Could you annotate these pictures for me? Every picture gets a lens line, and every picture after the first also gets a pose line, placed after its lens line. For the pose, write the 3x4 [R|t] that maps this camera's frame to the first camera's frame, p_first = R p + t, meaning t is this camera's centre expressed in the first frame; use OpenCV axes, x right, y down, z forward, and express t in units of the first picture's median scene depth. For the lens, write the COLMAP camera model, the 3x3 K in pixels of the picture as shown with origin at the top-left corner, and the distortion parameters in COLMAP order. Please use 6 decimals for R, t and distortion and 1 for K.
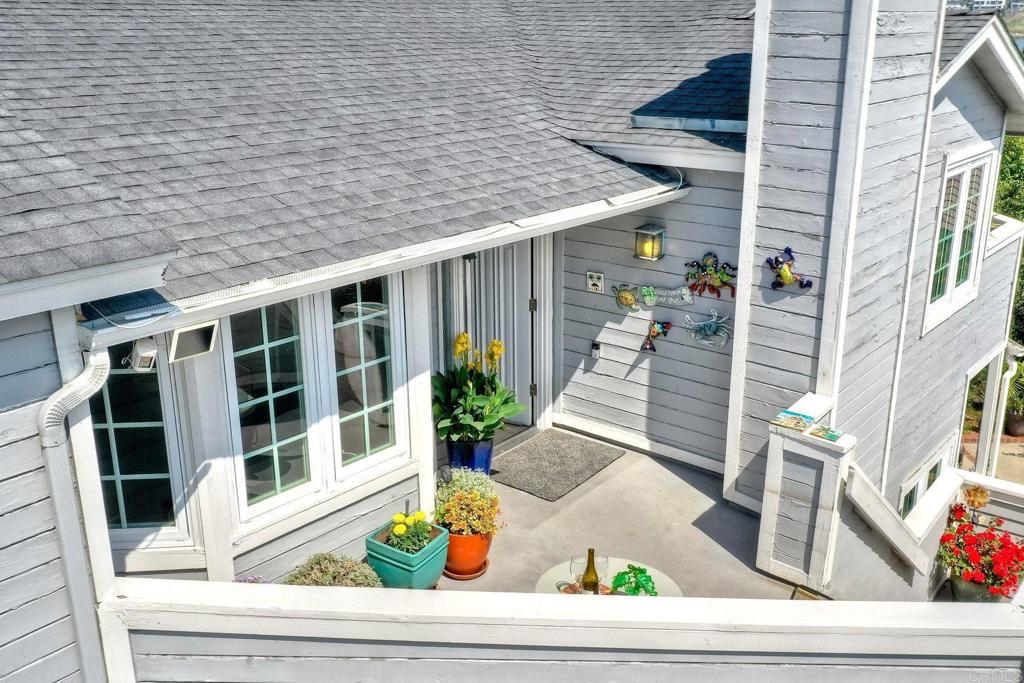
lens RADIAL K [[955.1, 0, 512.0], [0, 955.1, 341.5], [0, 0, 1]] dist [-0.001328, 0.001520]
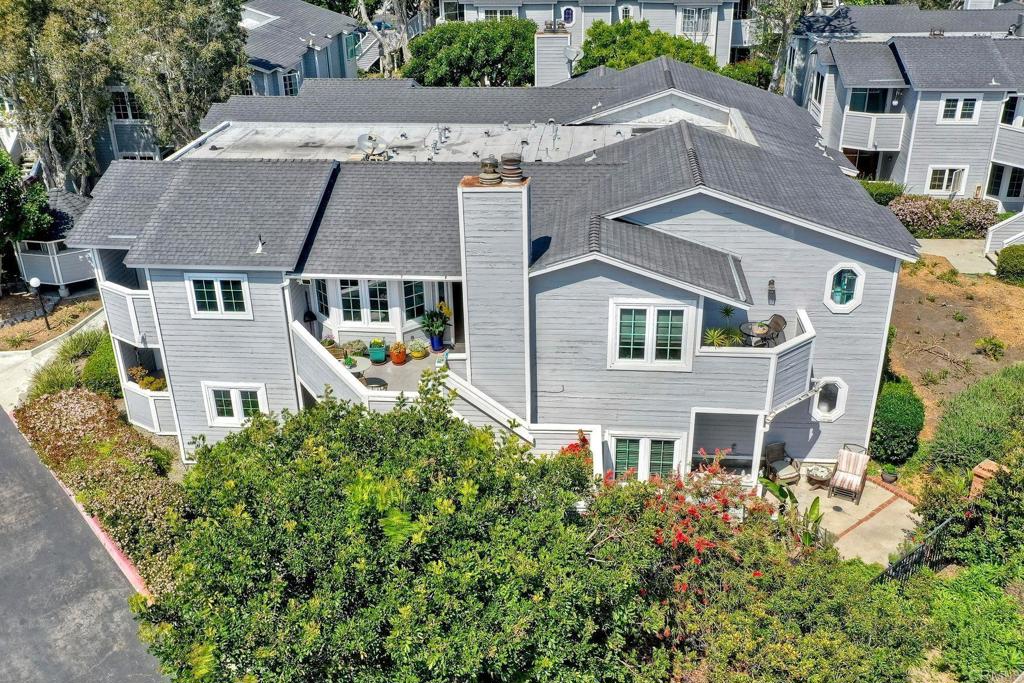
lens RADIAL K [[955.1, 0, 512.0], [0, 955.1, 341.5], [0, 0, 1]] dist [-0.001328, 0.001520]
pose [[0.571068, 0.355327, -0.740017, 2.783735], [-0.244514, 0.934175, 0.259864, -0.860880], [0.783642, 0.032545, 0.620360, -0.872991]]
